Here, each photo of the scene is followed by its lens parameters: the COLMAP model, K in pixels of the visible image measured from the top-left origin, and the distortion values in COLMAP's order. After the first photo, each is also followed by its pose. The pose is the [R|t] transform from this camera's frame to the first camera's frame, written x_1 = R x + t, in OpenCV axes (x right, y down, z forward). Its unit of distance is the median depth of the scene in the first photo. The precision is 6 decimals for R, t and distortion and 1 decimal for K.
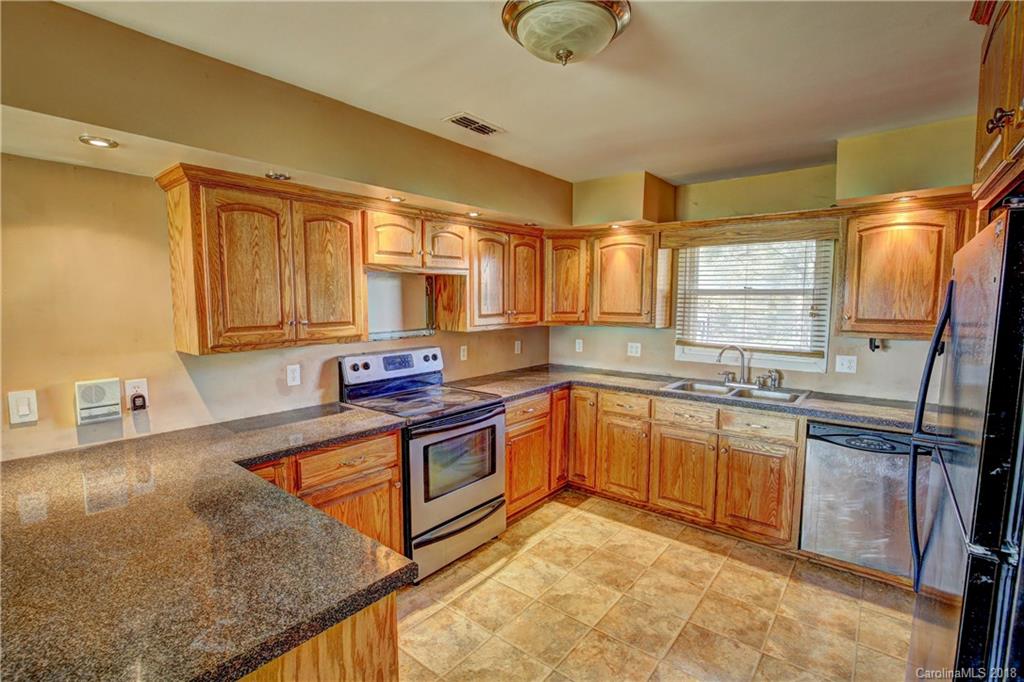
lens RADIAL K [[474.8, 0, 504.3], [0, 474.8, 340.0], [0, 0, 1]] dist [-0.029144, 0.003367]
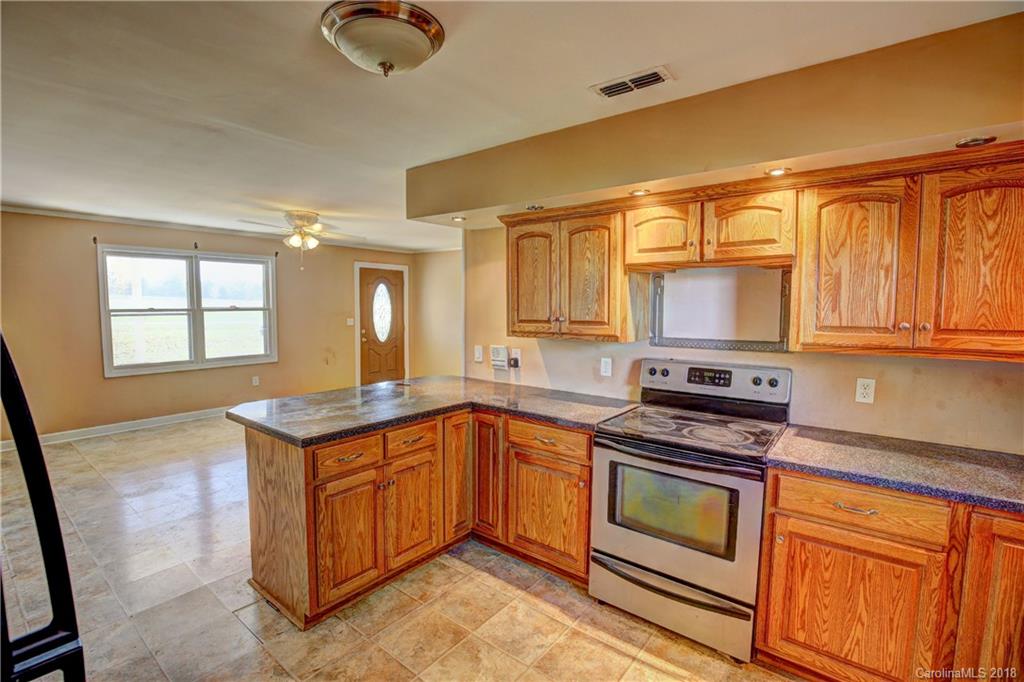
lens RADIAL K [[474.8, 0, 518.7], [0, 474.8, 342.3], [0, 0, 1]] dist [-0.029144, 0.003367]
pose [[0.027649, 0.076582, -0.996680, 0.711782], [-0.094787, 0.992769, 0.073652, -0.052037], [0.995114, 0.092436, 0.034708, 0.762300]]
